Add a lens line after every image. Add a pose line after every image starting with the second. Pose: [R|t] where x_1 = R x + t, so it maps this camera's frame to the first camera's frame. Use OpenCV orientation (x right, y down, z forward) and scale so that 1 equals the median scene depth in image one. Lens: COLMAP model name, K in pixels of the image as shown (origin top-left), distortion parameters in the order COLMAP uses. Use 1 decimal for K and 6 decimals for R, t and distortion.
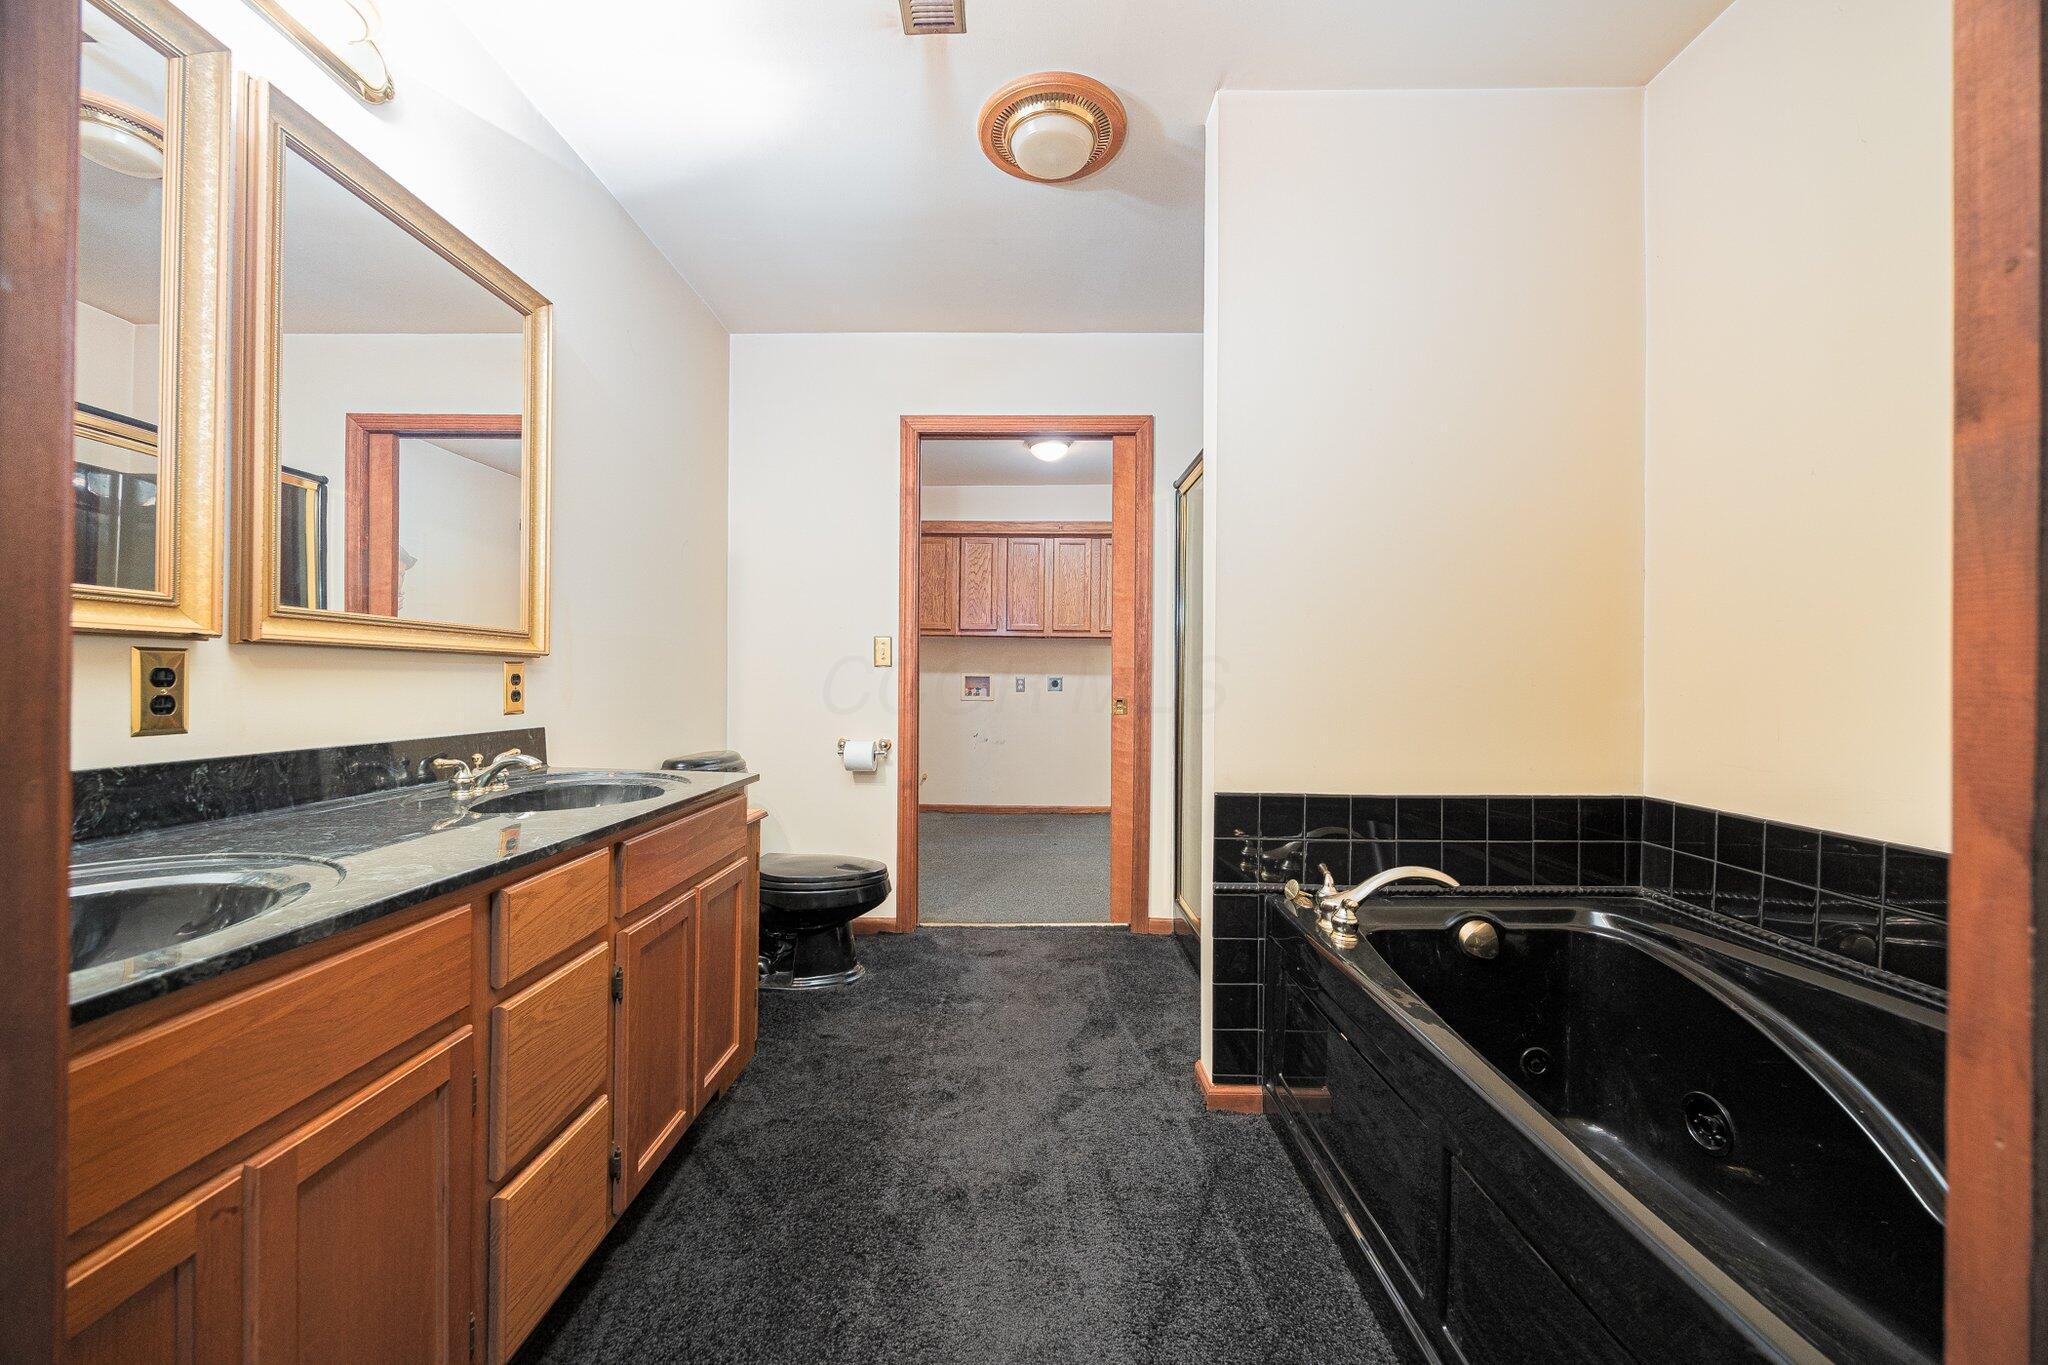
lens RADIAL K [[772.9, 0, 1024.0], [0, 772.9, 678.8], [0, 0, 1]] dist [-0.000686, 0.000204]
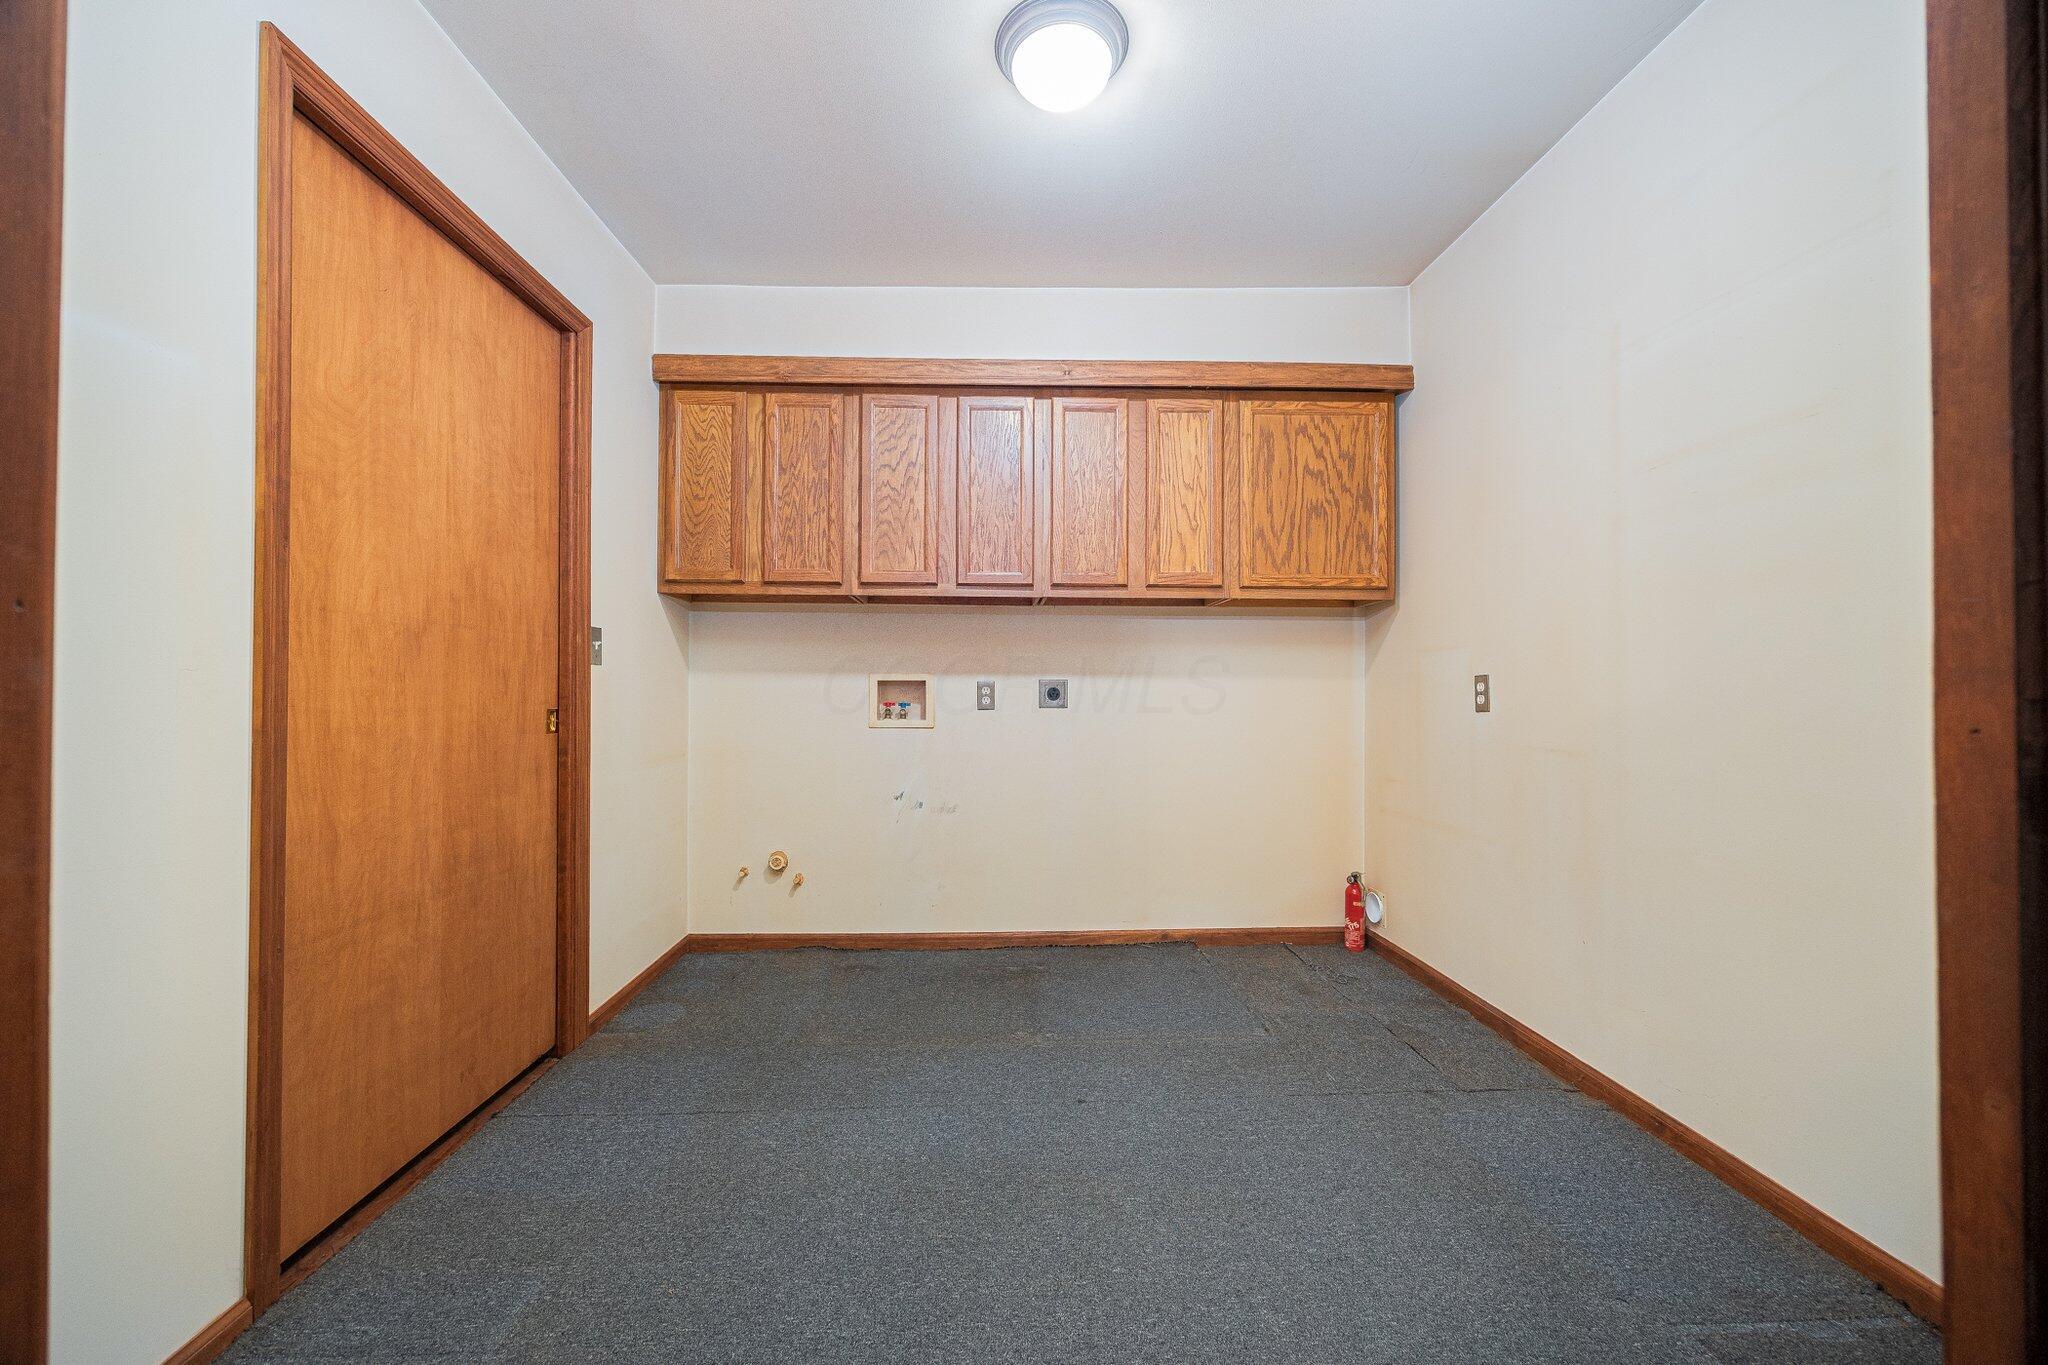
lens RADIAL K [[772.9, 0, 1021.0], [0, 772.9, 682.5], [0, 0, 1]] dist [-0.000686, 0.000204]
pose [[0.998936, -0.007261, 0.045533, -0.004829], [0.007591, 0.999946, -0.007088, 0.002583], [-0.045479, 0.007426, 0.998938, 0.509631]]
